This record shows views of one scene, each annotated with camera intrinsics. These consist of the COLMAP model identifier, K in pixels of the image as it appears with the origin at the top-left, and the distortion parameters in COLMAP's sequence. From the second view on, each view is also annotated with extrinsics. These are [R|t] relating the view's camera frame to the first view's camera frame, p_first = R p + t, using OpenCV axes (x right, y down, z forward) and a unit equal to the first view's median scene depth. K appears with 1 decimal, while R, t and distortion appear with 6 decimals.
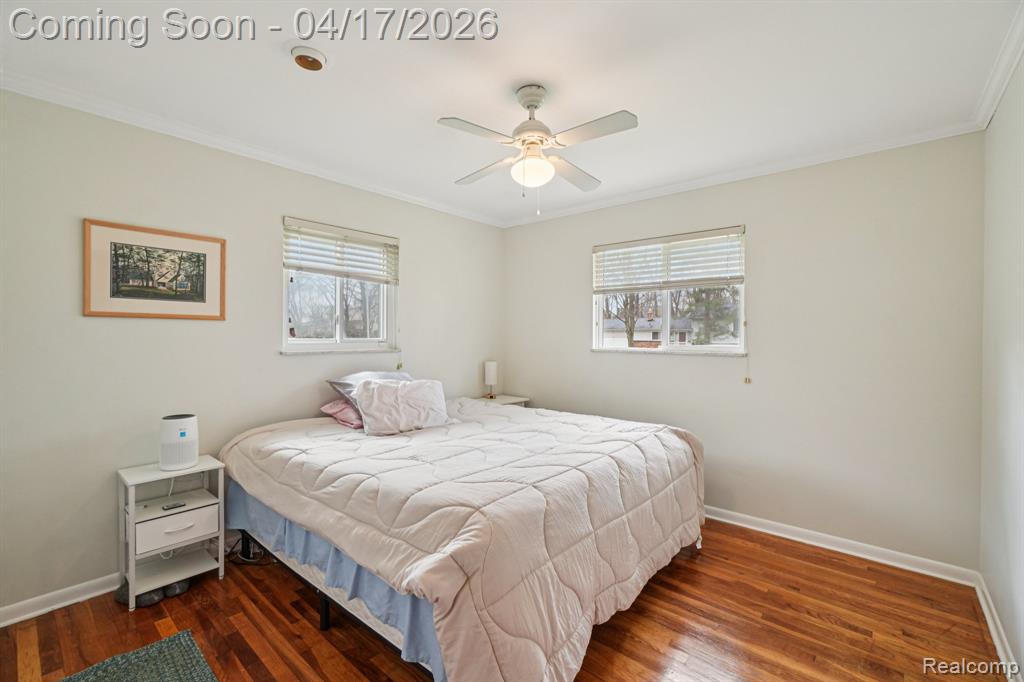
lens RADIAL K [[443.0, 0, 496.1], [0, 443.0, 341.4], [0, 0, 1]] dist [0.001089, 0.000748]
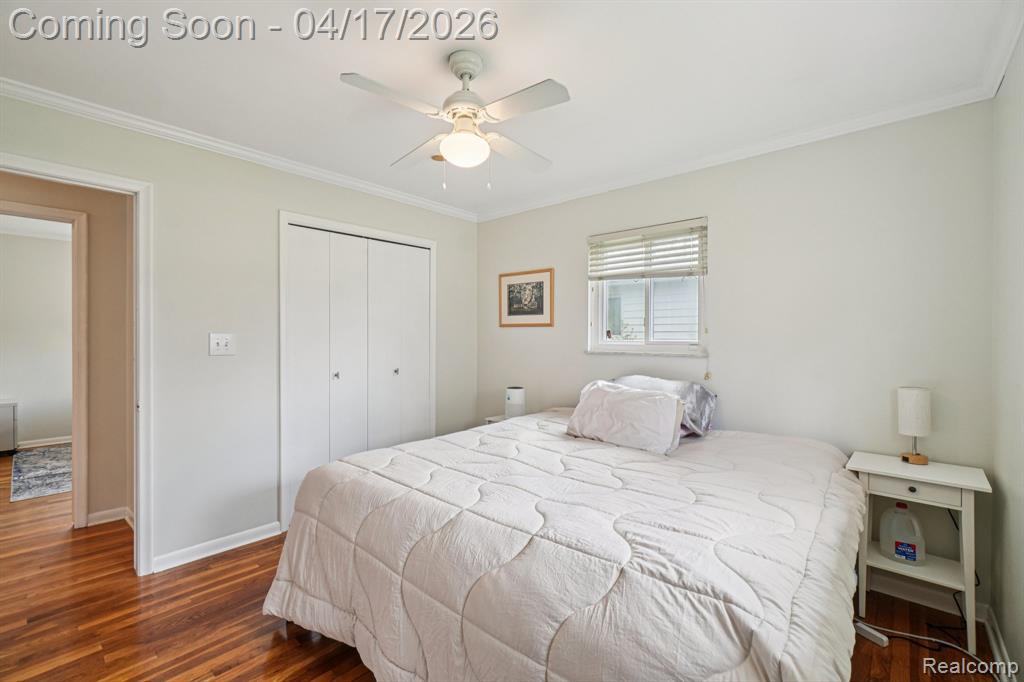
lens RADIAL K [[443.0, 0, 514.5], [0, 443.0, 336.1], [0, 0, 1]] dist [0.001089, 0.000748]
pose [[0.015944, -0.001179, -0.999872, 0.823377], [-0.011739, 0.999930, -0.001367, -0.014200], [0.999804, 0.011759, 0.015929, 0.909033]]
